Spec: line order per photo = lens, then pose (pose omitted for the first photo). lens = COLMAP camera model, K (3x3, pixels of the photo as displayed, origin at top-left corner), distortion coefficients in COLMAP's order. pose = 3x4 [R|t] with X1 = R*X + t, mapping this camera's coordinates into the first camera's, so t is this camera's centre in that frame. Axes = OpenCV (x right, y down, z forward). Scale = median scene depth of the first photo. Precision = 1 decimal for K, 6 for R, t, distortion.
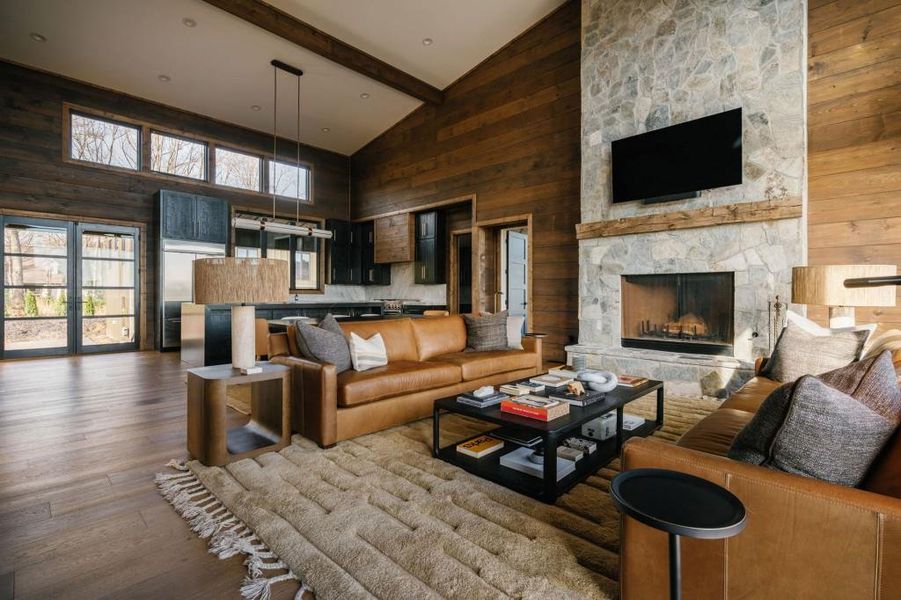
lens RADIAL K [[407.7, 0, 447.7], [0, 407.7, 292.1], [0, 0, 1]] dist [-0.010511, 0.003360]
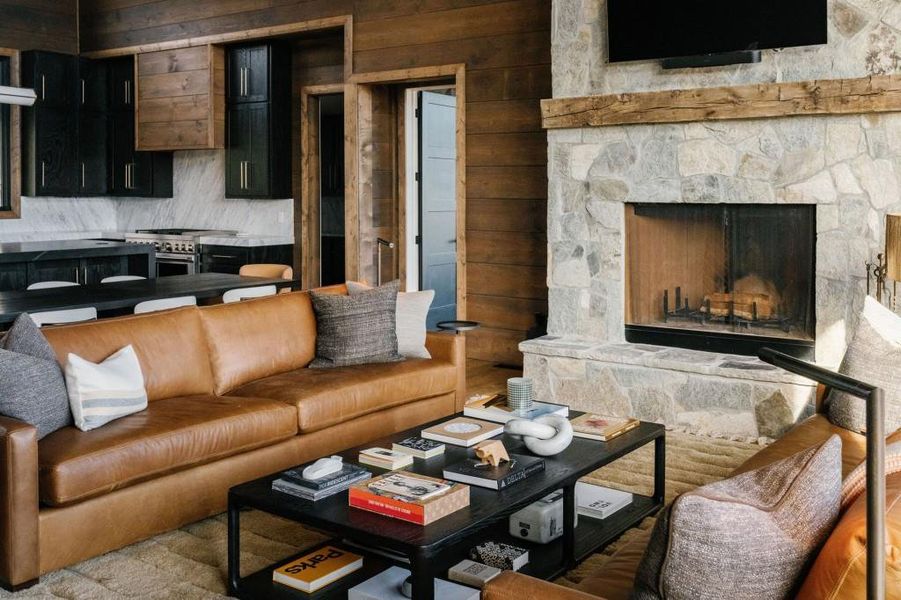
lens RADIAL K [[911.3, 0, 441.5], [0, 911.3, 191.1], [0, 0, 1]] dist [-0.011087, 0.000000]
pose [[0.990768, -0.004296, 0.135498, 0.047829], [0.003063, 0.999952, 0.009304, -0.077991], [-0.135532, -0.008804, 0.990734, -0.124773]]
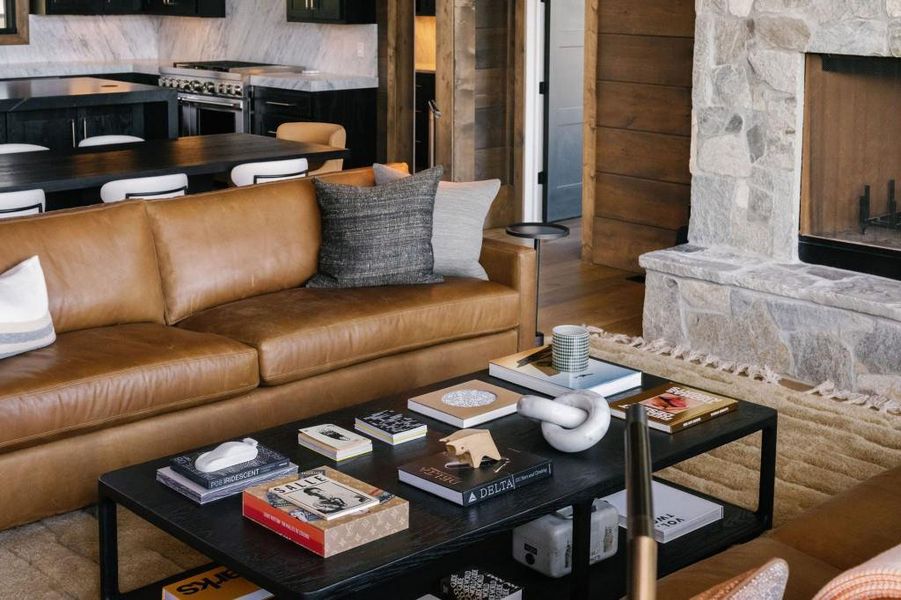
lens RADIAL K [[1286.2, 0, 442.8], [0, 1286.2, 133.5], [0, 0, 1]] dist [-0.000123, 0.000000]
pose [[0.998936, 0.006996, -0.045590, 0.201772], [-0.001388, 0.992542, 0.121892, -0.121249], [0.046103, -0.121699, 0.991496, -0.094630]]
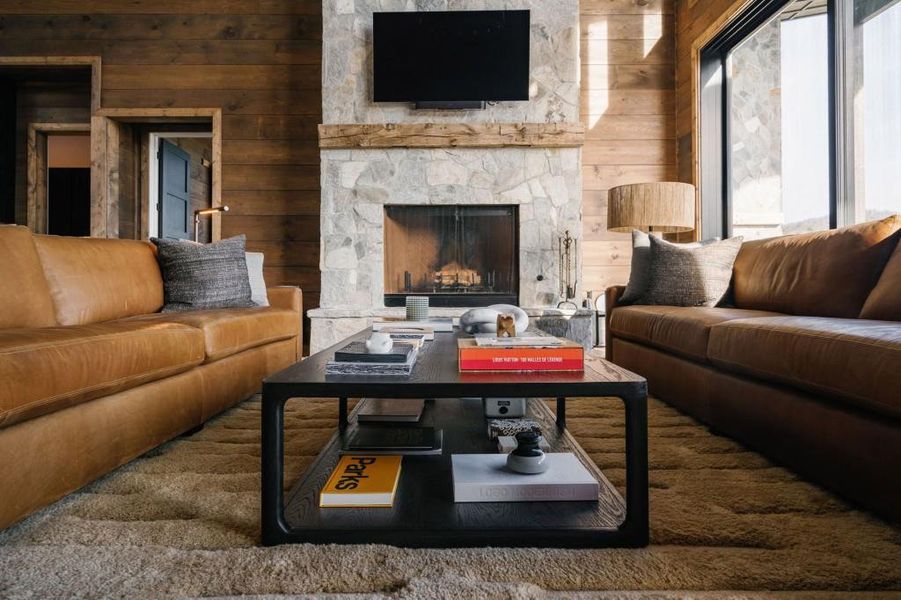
lens RADIAL K [[514.2, 0, 441.1], [0, 514.2, 274.0], [0, 0, 1]] dist [0.003867, 0.001017]
pose [[0.722161, 0.012750, 0.691608, -0.134517], [-0.002226, 0.999868, -0.016108, 0.105876], [-0.691722, 0.010093, 0.722094, 0.335341]]
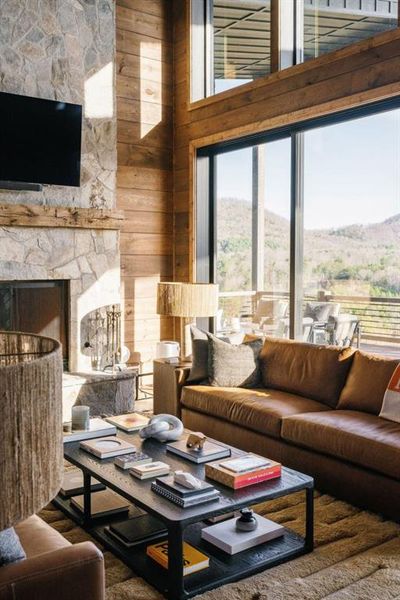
lens RADIAL K [[599.4, 0, 188.7], [0, 599.4, 281.2], [0, 0, 1]] dist [-0.016788, 0.000000]
pose [[0.182693, -0.027613, 0.982782, -0.561282], [-0.006642, 0.999548, 0.029319, -0.085439], [-0.983148, -0.011884, 0.182427, 0.467336]]
